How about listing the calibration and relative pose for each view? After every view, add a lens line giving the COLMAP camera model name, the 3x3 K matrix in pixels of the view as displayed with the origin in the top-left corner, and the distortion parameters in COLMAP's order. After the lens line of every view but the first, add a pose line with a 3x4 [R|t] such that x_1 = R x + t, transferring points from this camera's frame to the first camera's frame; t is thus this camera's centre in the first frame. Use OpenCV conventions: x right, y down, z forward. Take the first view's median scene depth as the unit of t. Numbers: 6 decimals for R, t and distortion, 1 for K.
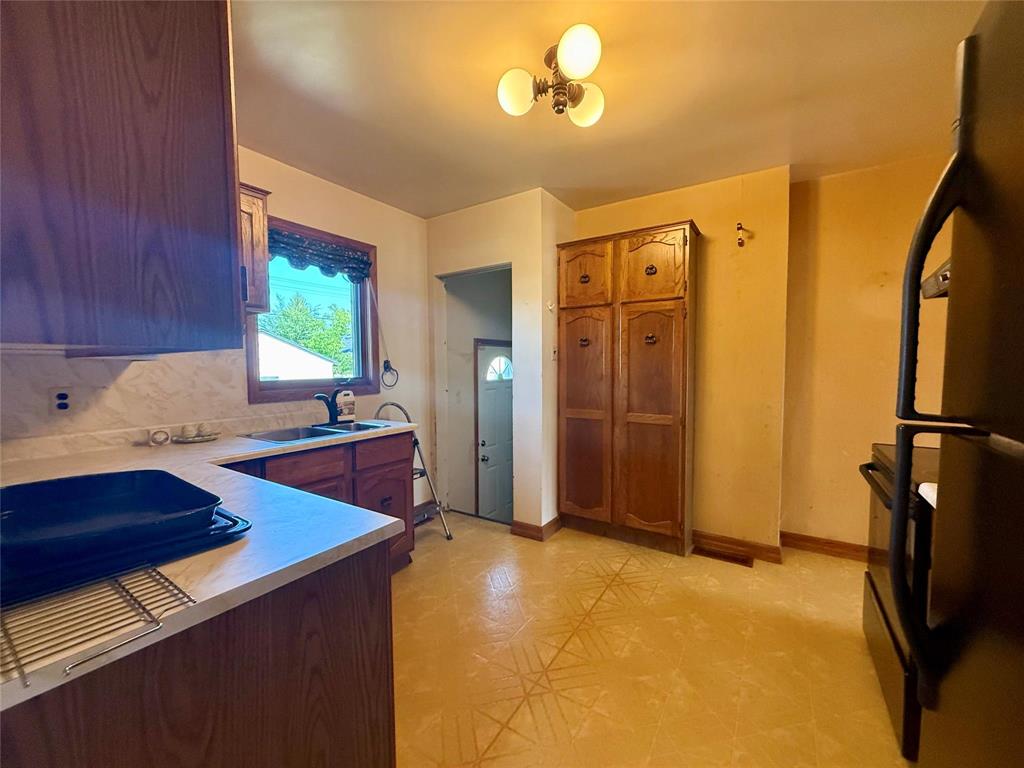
lens RADIAL K [[419.7, 0, 512.0], [0, 419.7, 384.0], [0, 0, 1]] dist [-0.001241, 0.000031]
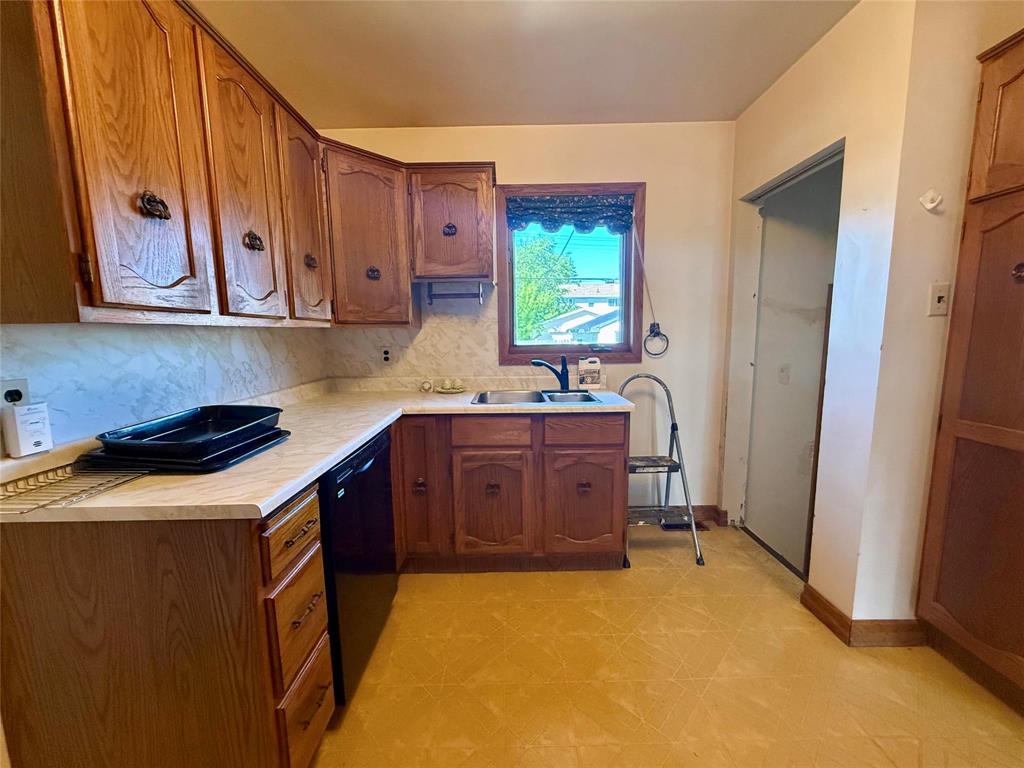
lens RADIAL K [[411.7, 0, 505.0], [0, 411.7, 386.0], [0, 0, 1]] dist [-0.000982, -0.000036]
pose [[0.536328, 0.107044, -0.837194, 0.262899], [-0.028114, 0.993640, 0.109036, -0.015139], [0.843541, -0.034942, 0.535927, 0.352189]]
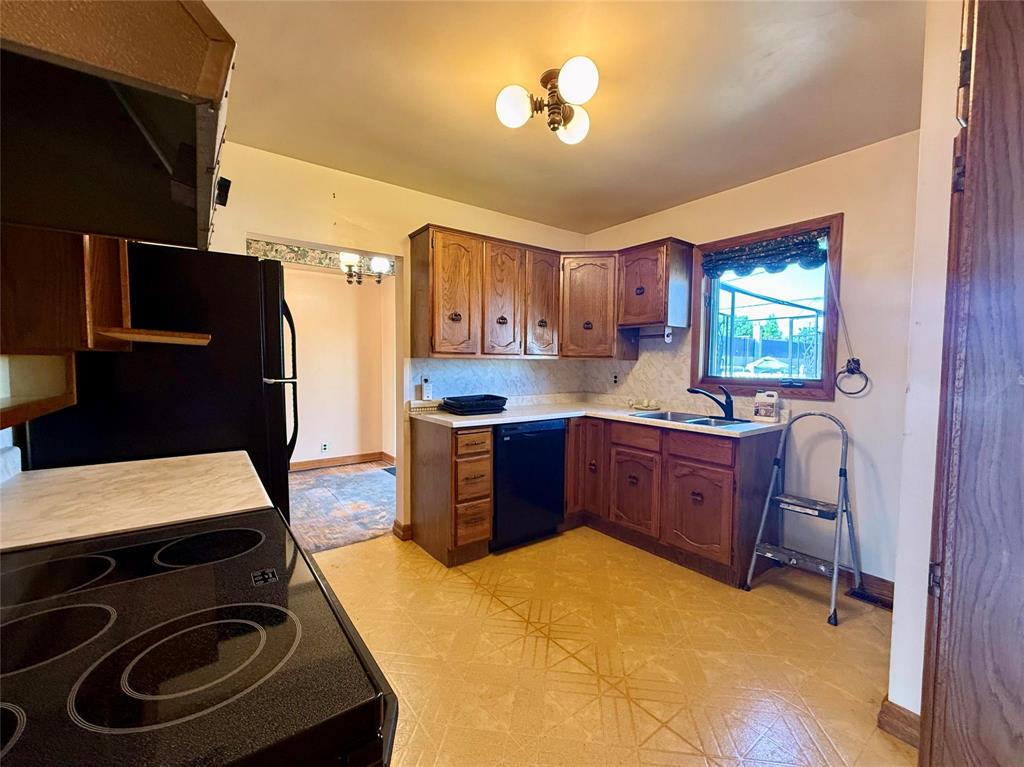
lens RADIAL K [[426.4, 0, 496.7], [0, 426.4, 384.7], [0, 0, 1]] dist [-0.000050, 0.000055]
pose [[-0.373102, 0.052253, -0.926318, 0.721717], [-0.050382, 0.995799, 0.076465, -0.041555], [0.926421, 0.075199, -0.368902, 0.780387]]
